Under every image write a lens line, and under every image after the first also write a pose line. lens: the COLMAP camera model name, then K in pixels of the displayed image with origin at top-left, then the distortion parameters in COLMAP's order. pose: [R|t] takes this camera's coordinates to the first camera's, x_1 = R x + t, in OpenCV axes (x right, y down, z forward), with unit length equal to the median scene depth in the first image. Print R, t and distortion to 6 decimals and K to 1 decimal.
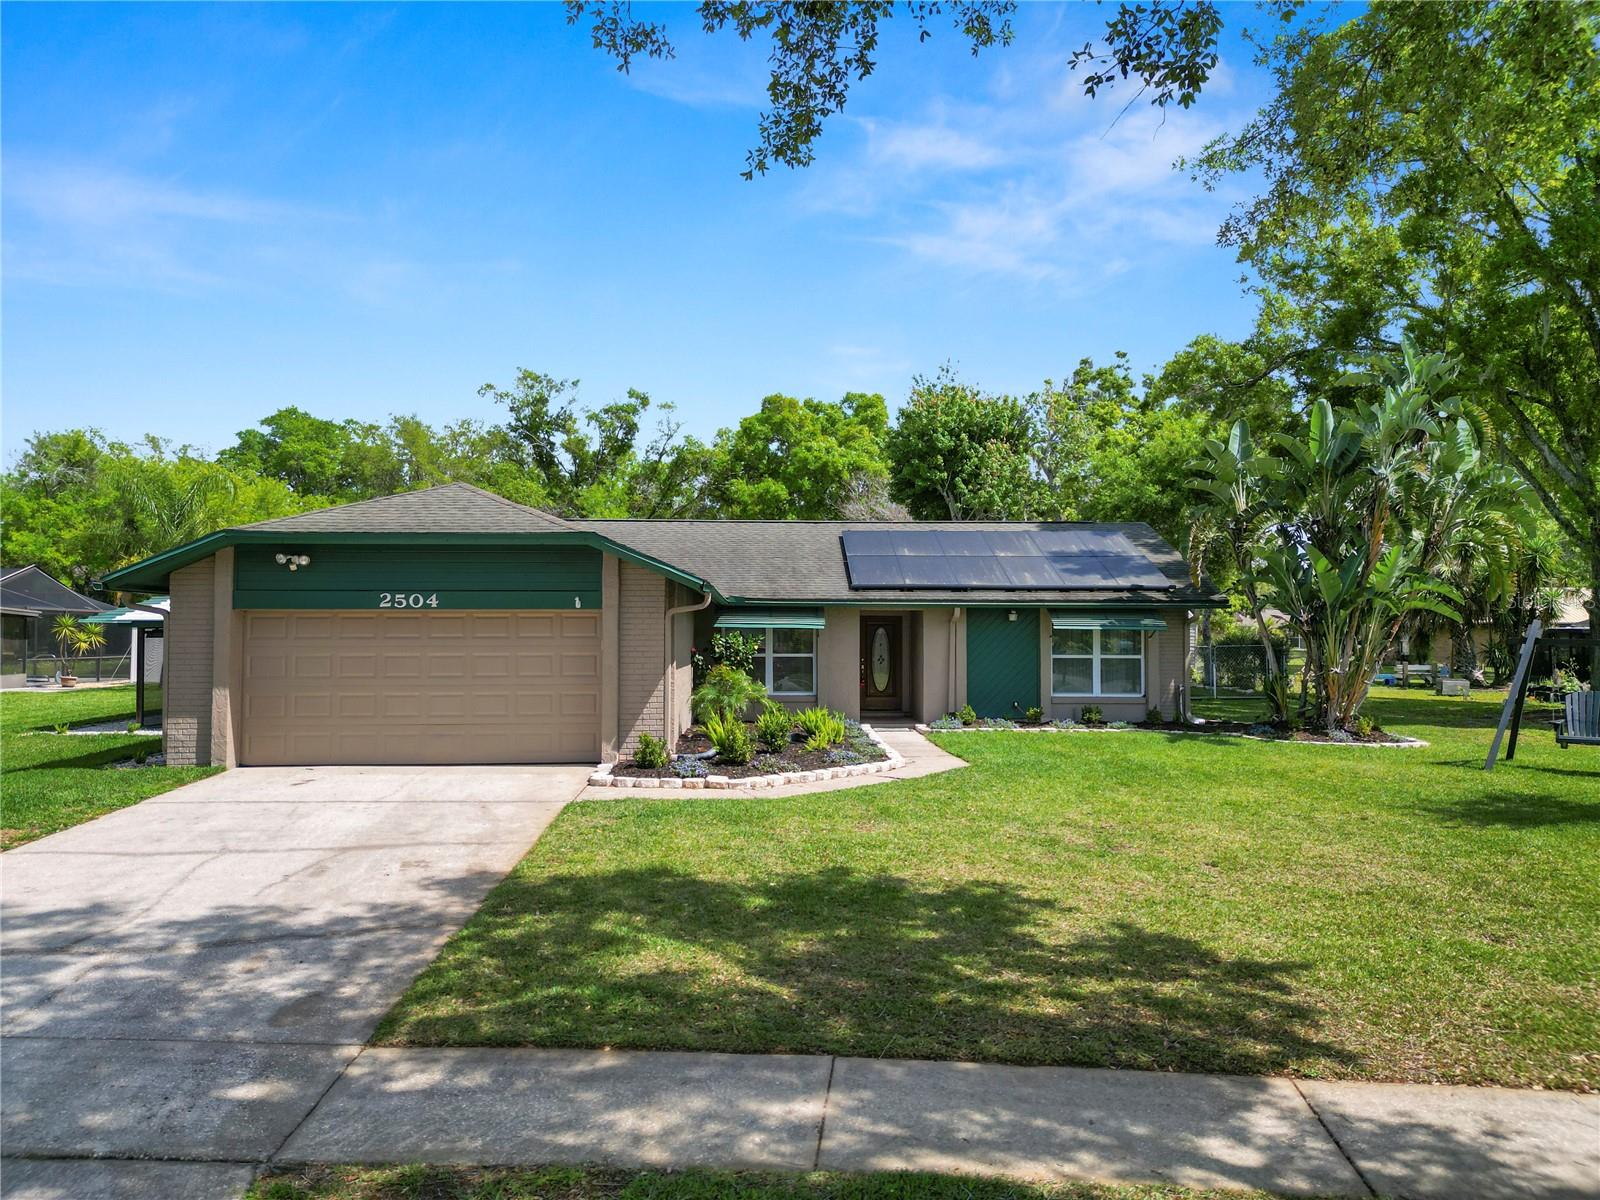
lens RADIAL K [[1126.0, 0, 804.0], [0, 1126.0, 604.9], [0, 0, 1]] dist [0.034978, -0.032795]
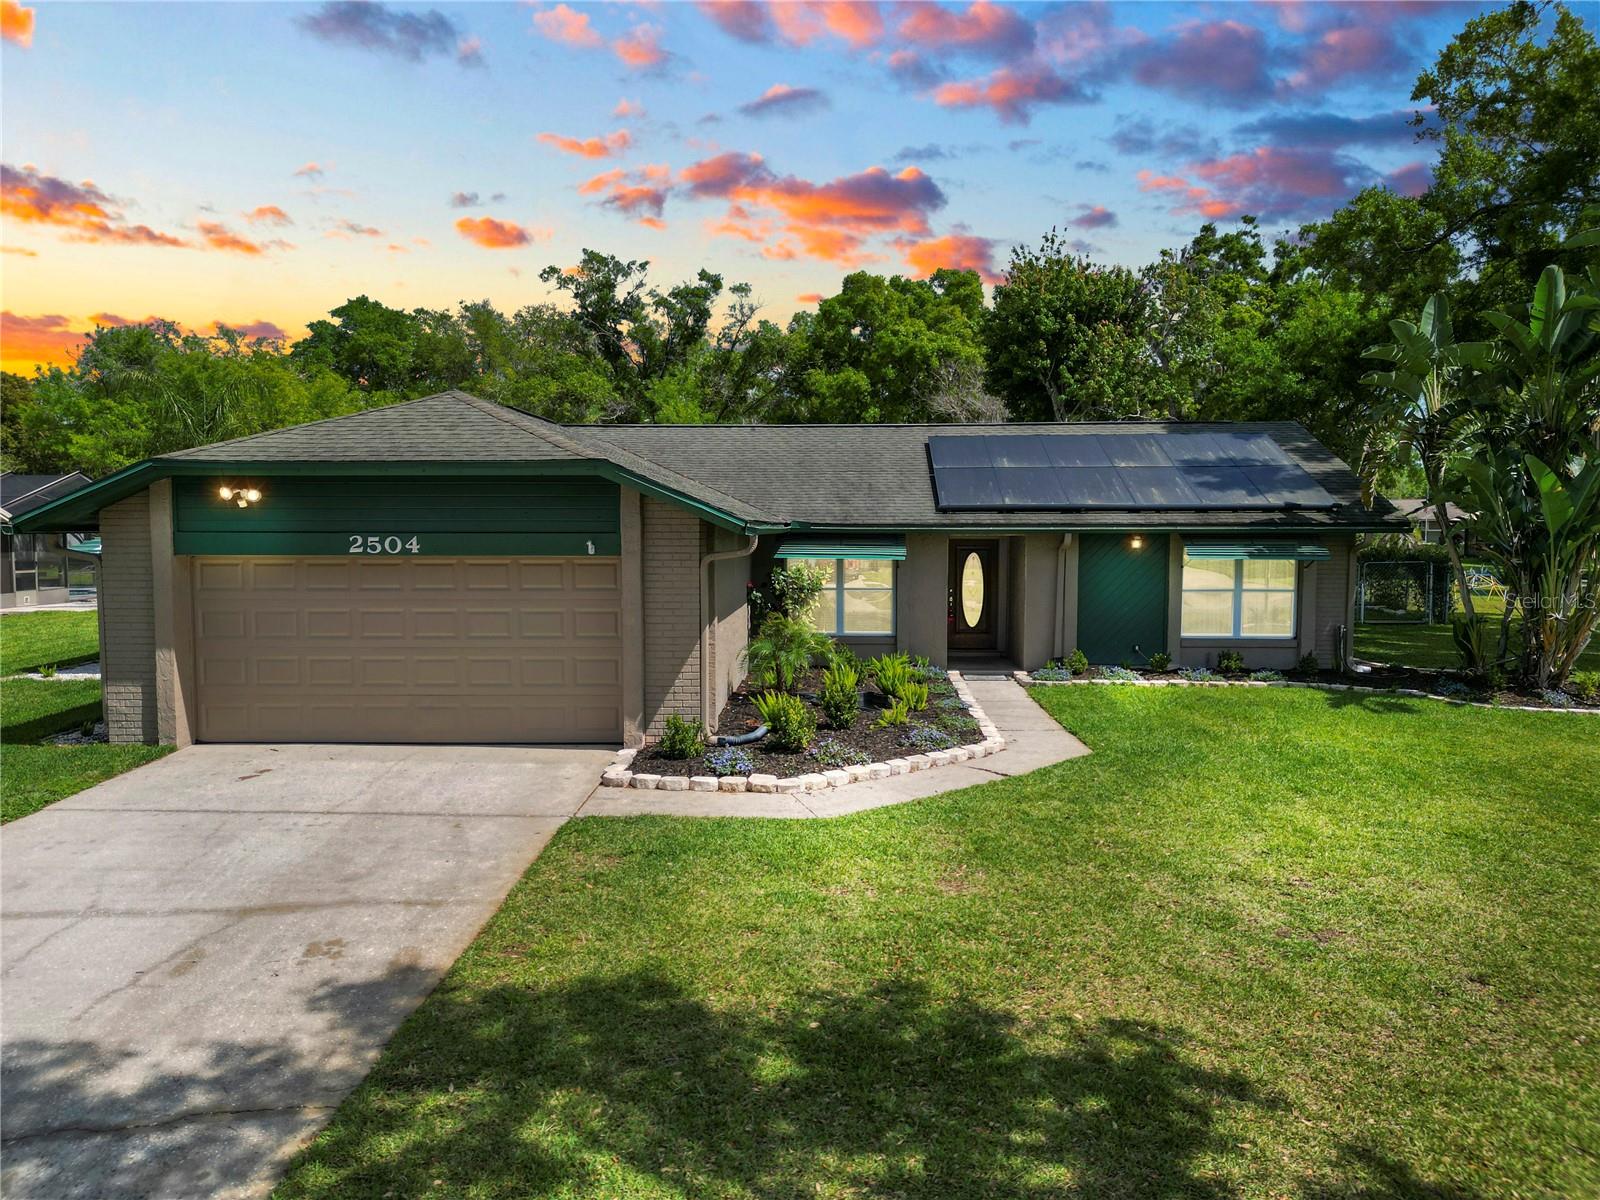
lens RADIAL K [[1126.0, 0, 788.9], [0, 1126.0, 611.9], [0, 0, 1]] dist [0.034978, -0.032795]
pose [[0.995947, 0.007480, -0.089630, 0.006491], [0.002031, 0.994412, 0.105548, -0.027581], [0.089919, -0.105302, 0.990367, 0.153598]]
